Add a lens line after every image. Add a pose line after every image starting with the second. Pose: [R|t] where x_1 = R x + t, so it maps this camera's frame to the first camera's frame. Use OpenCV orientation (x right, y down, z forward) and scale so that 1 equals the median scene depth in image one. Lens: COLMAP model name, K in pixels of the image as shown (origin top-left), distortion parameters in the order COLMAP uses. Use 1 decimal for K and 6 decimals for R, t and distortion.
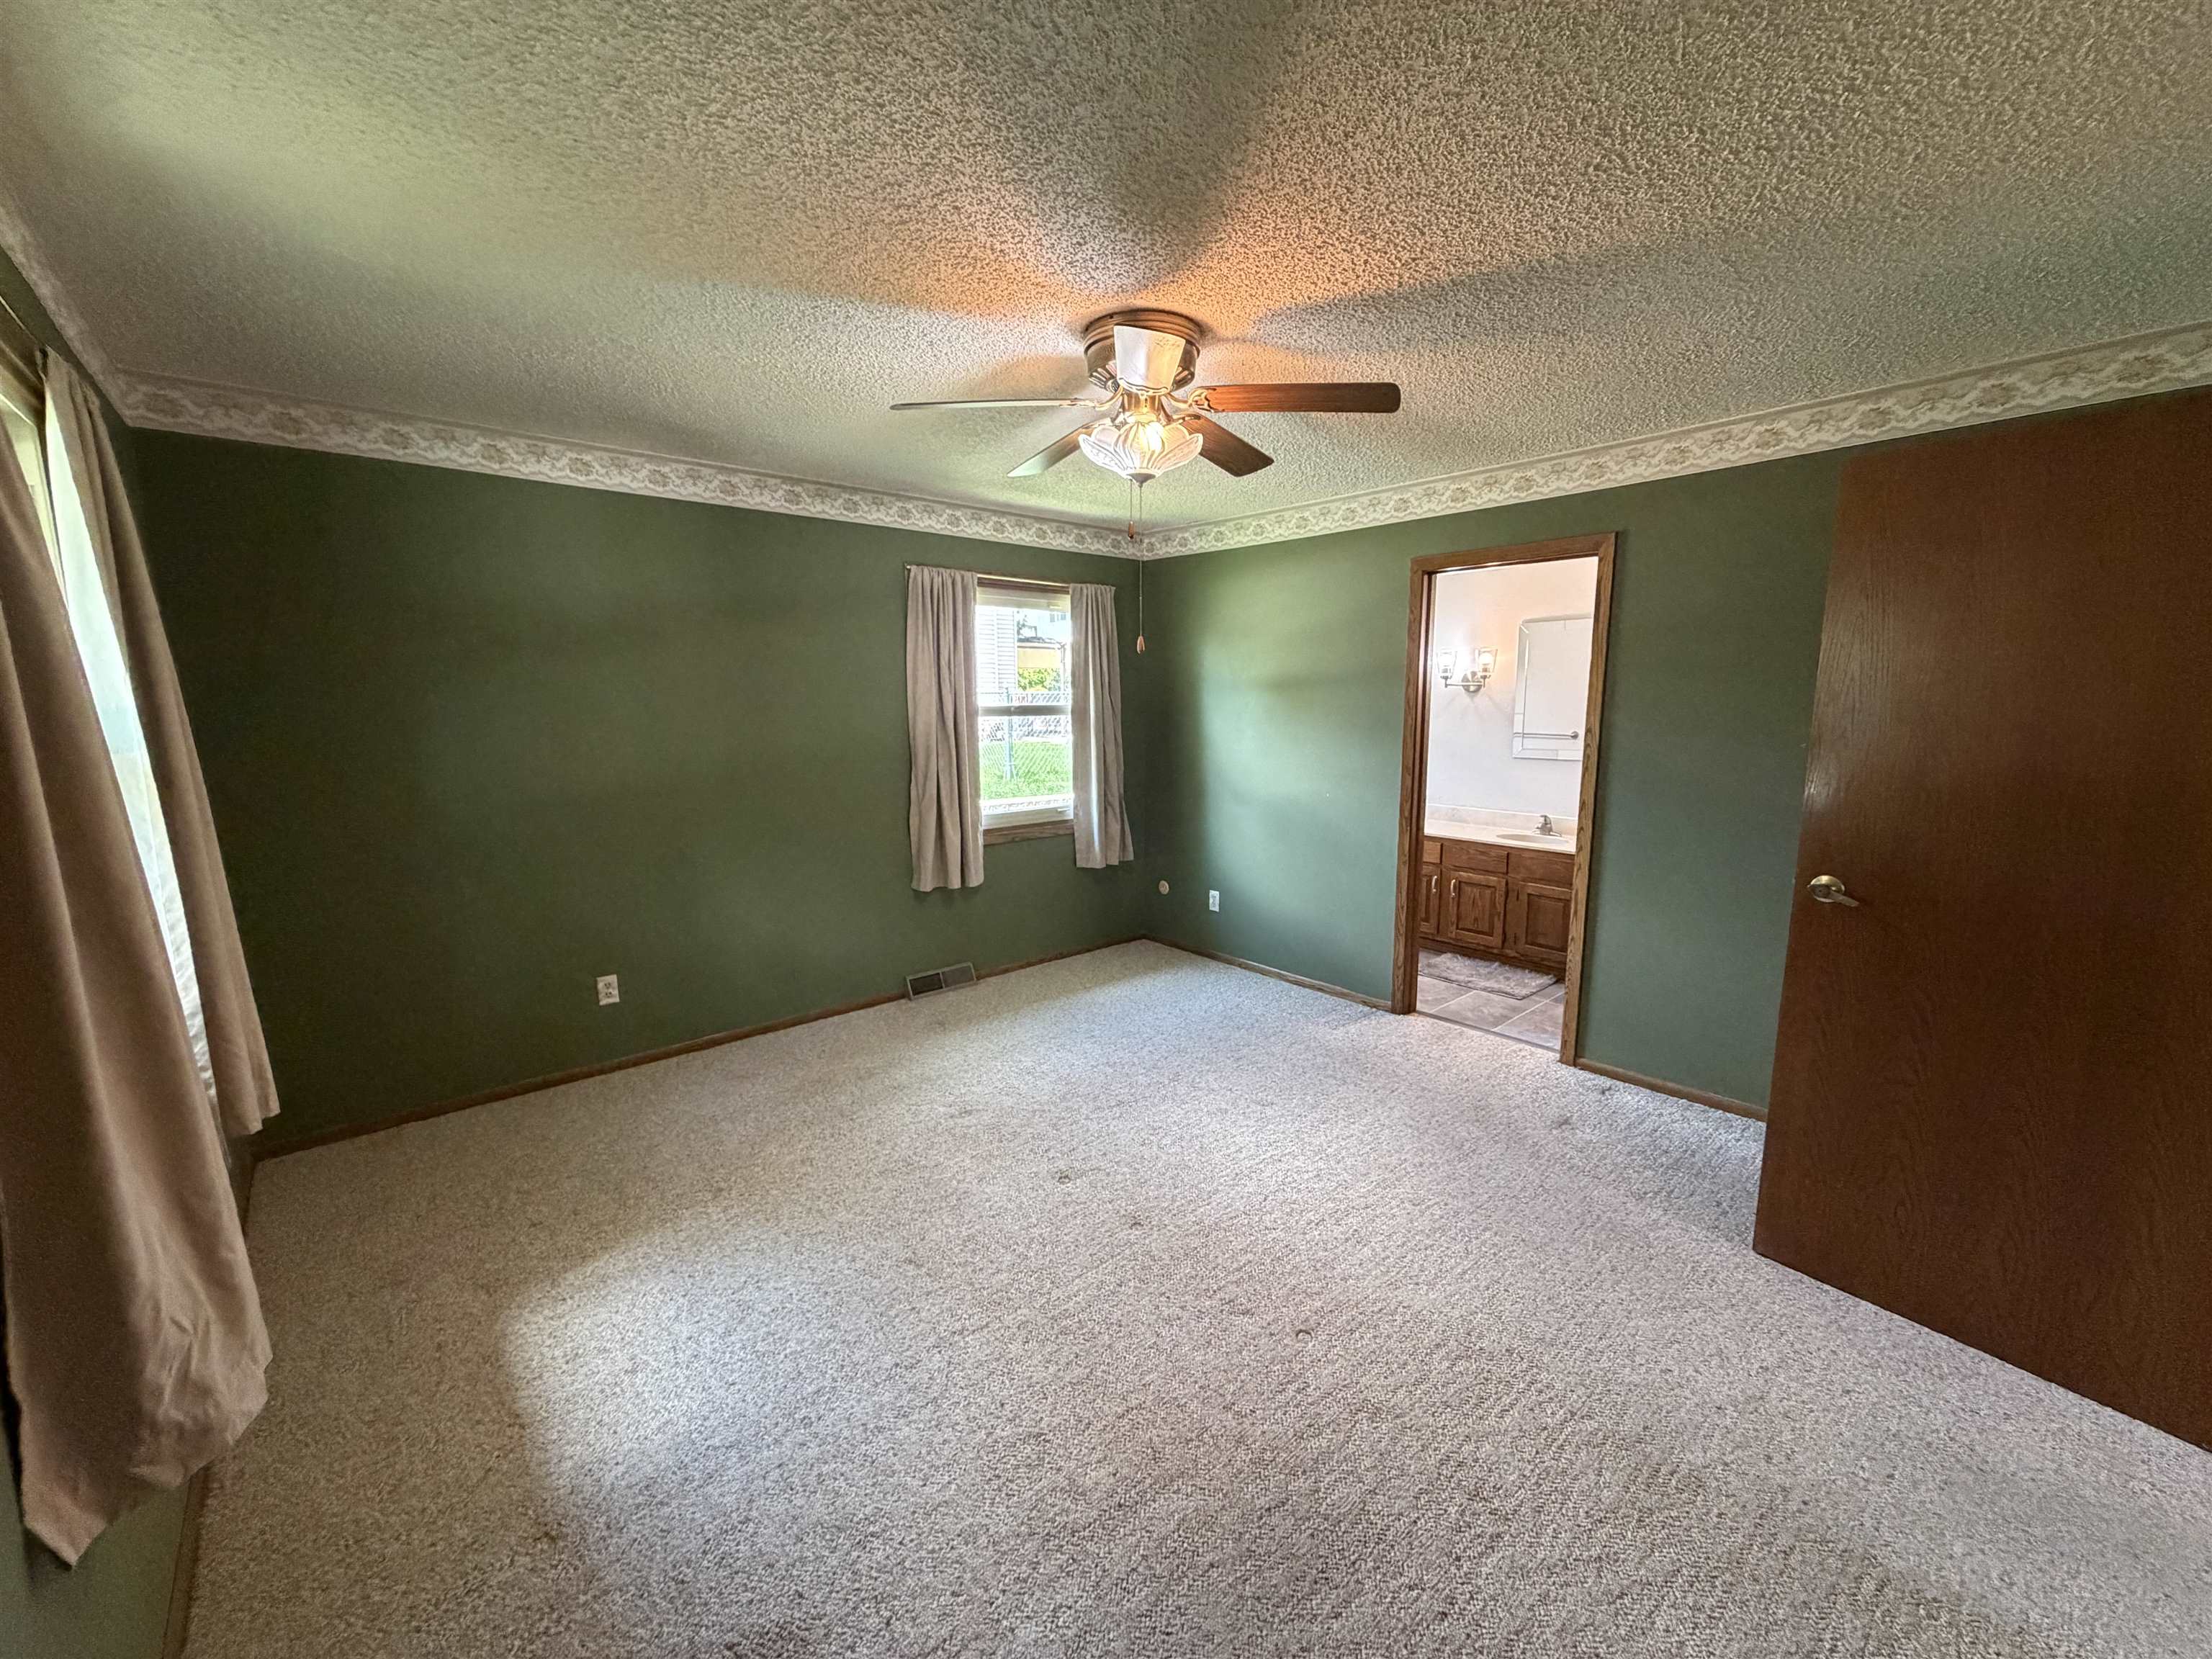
lens RADIAL K [[878.7, 0, 1114.4], [0, 878.7, 823.4], [0, 0, 1]] dist [-0.001058, 0.001255]
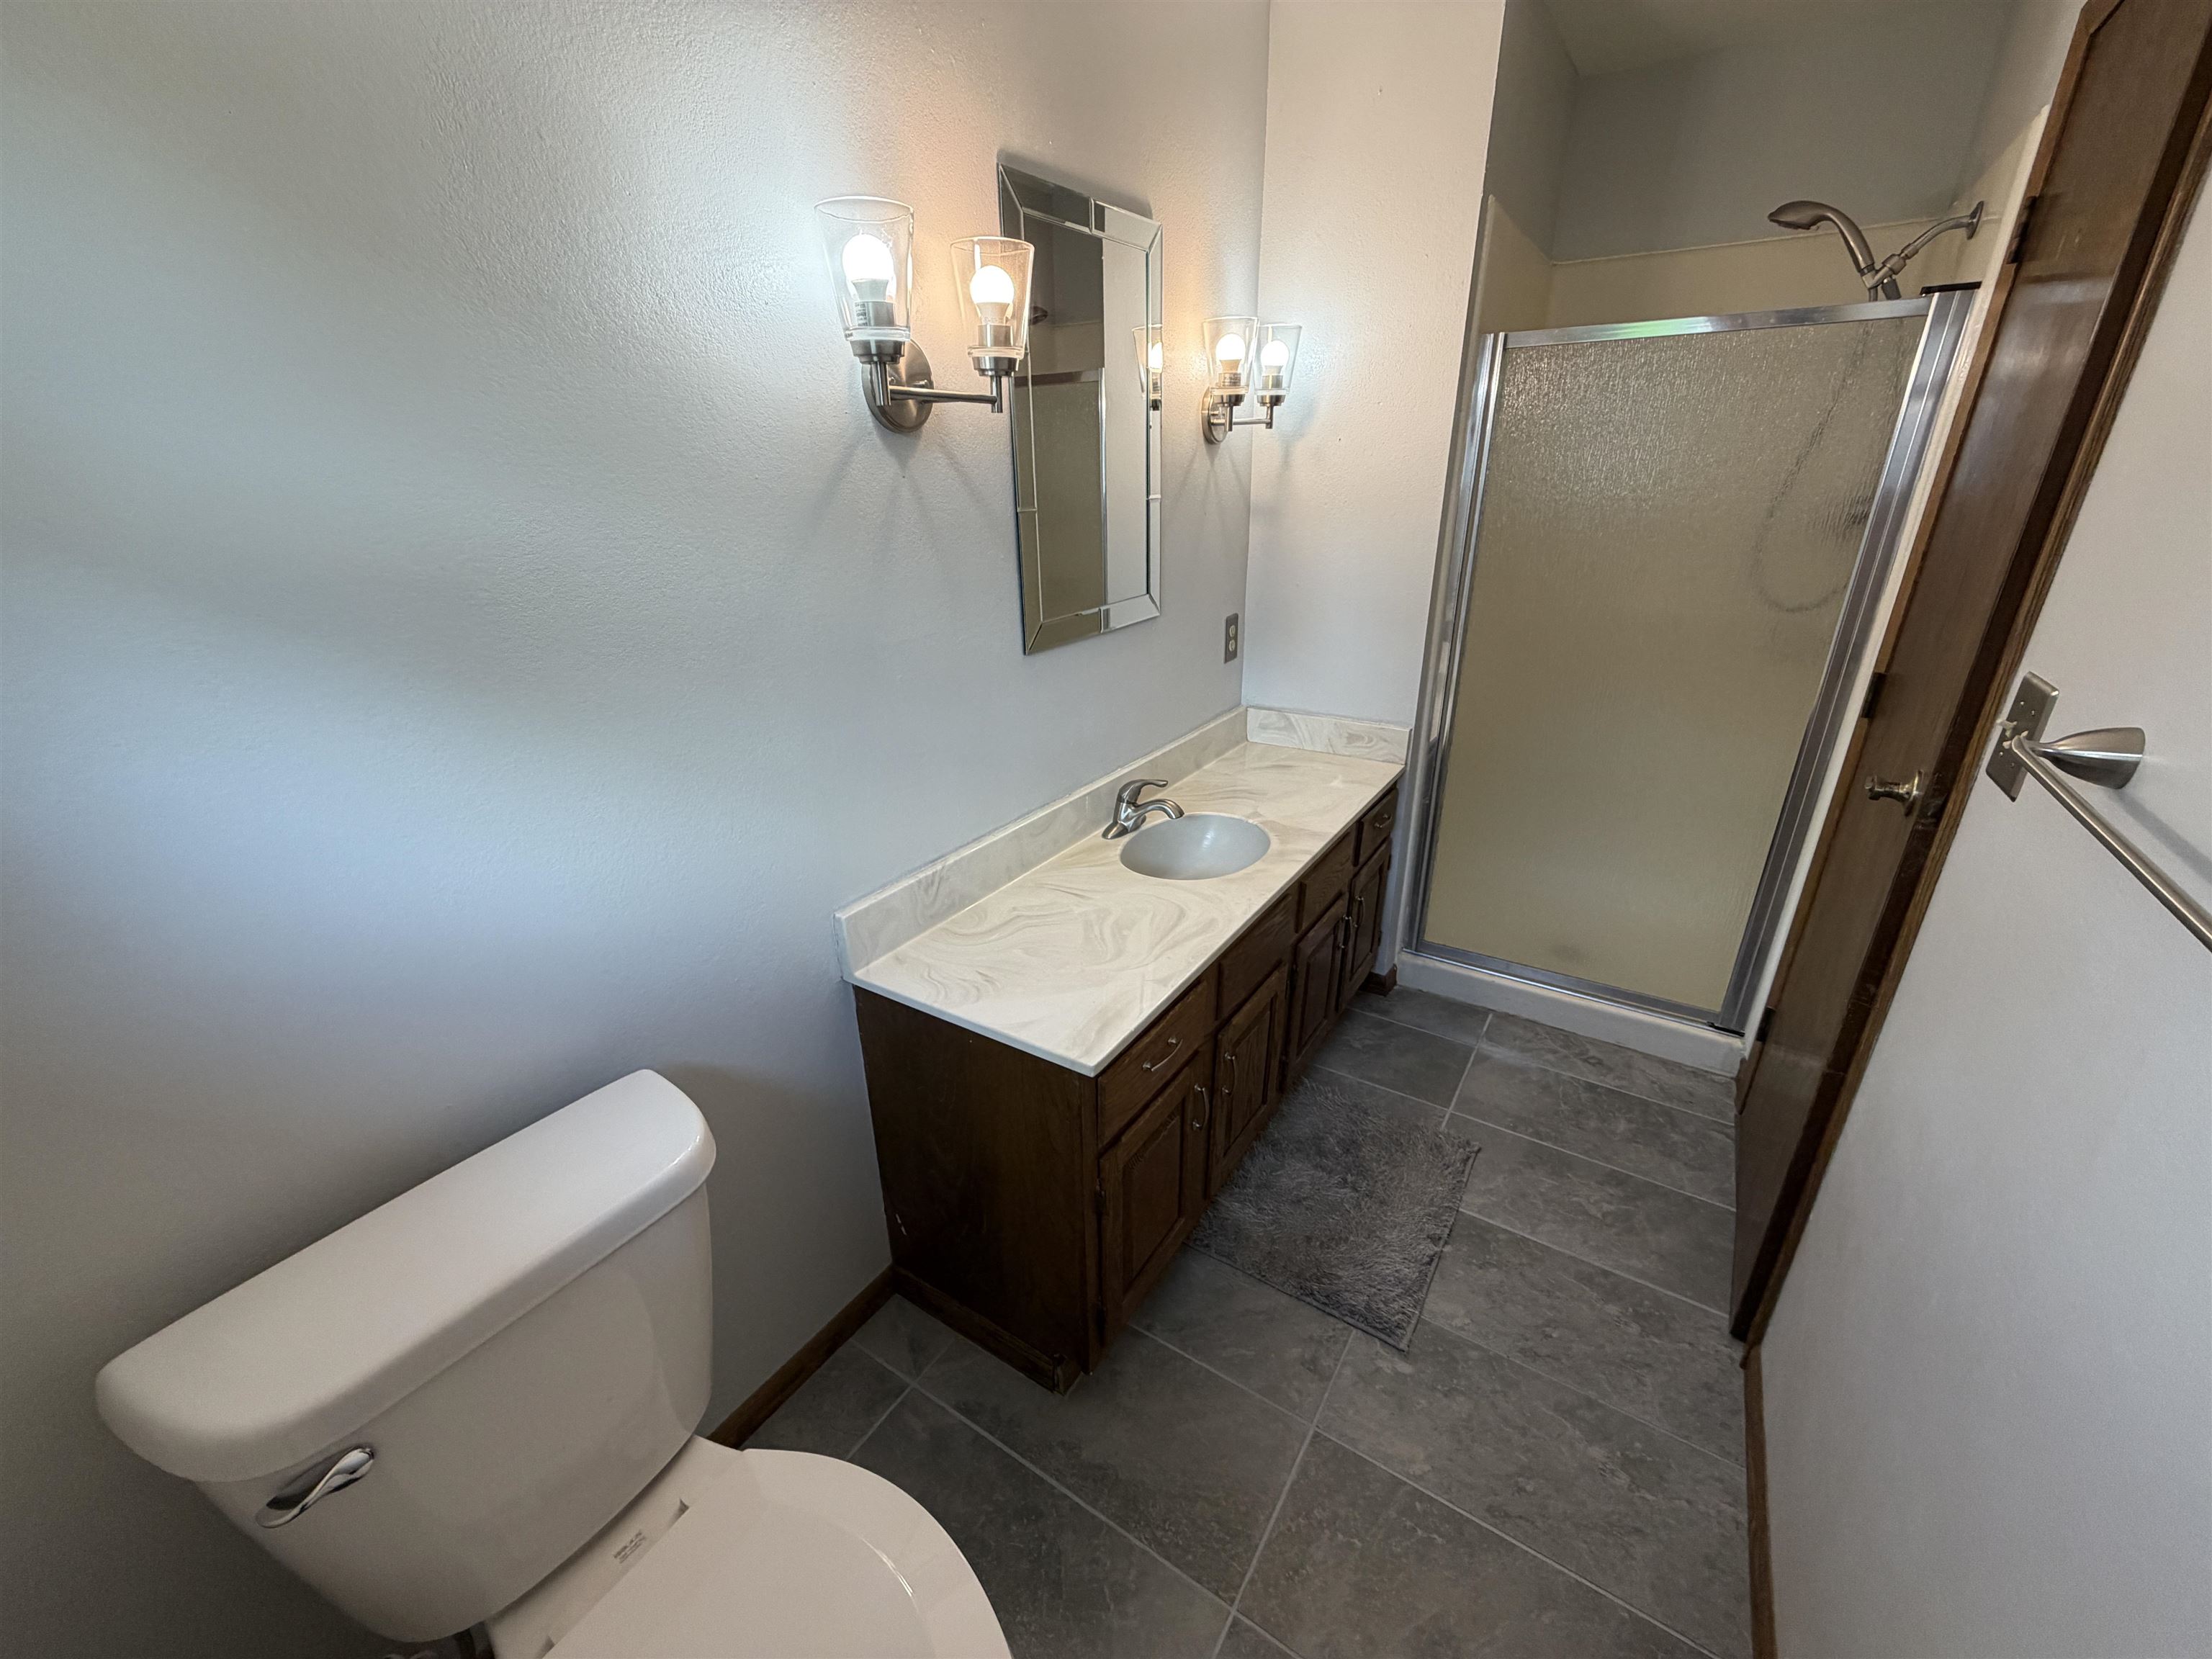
lens RADIAL K [[878.7, 0, 1099.7], [0, 878.7, 816.6], [0, 0, 1]] dist [-0.001058, 0.001255]
pose [[-0.273674, -0.340510, 0.899531, 0.134743], [0.159738, 0.906156, 0.391617, -0.140078], [-0.948465, 0.250865, -0.193599, 1.033794]]
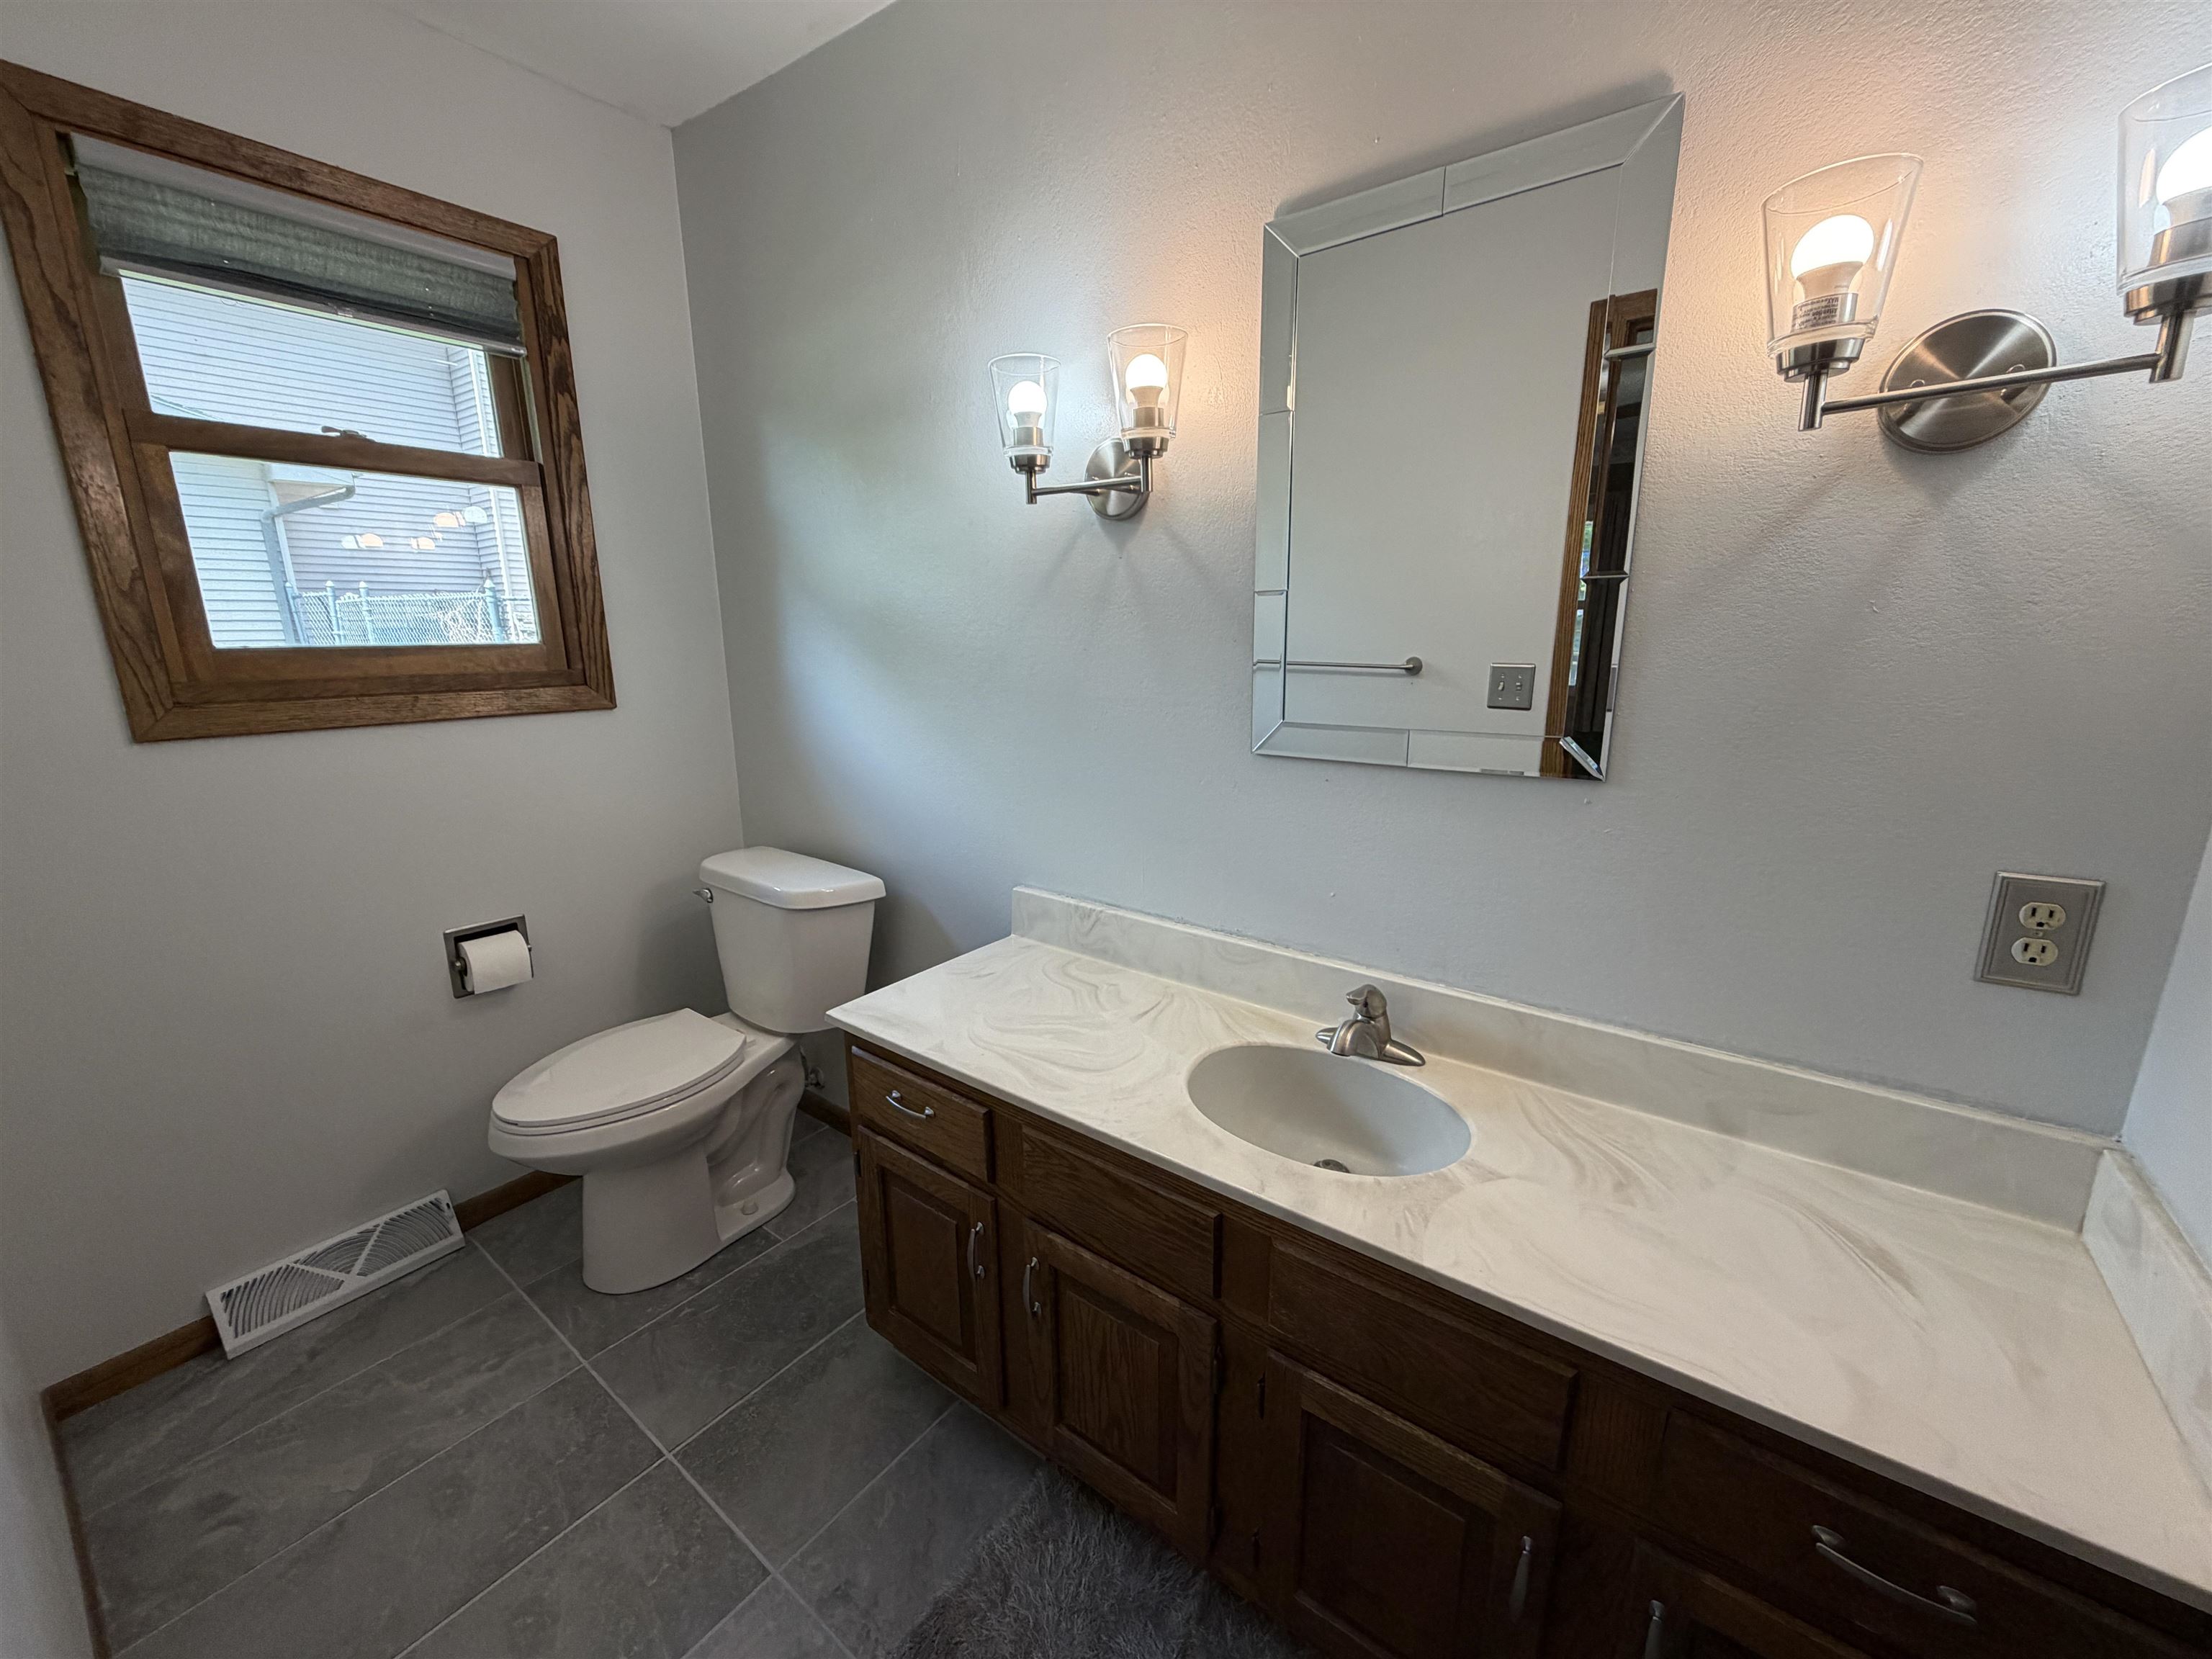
lens RADIAL K [[878.7, 0, 1108.2], [0, 878.7, 824.8], [0, 0, 1]] dist [-0.001058, 0.001255]
pose [[0.975873, -0.044513, 0.213752, 0.343563], [0.027619, 0.996300, 0.081385, -0.074409], [-0.216584, -0.073517, 0.973492, 0.725840]]
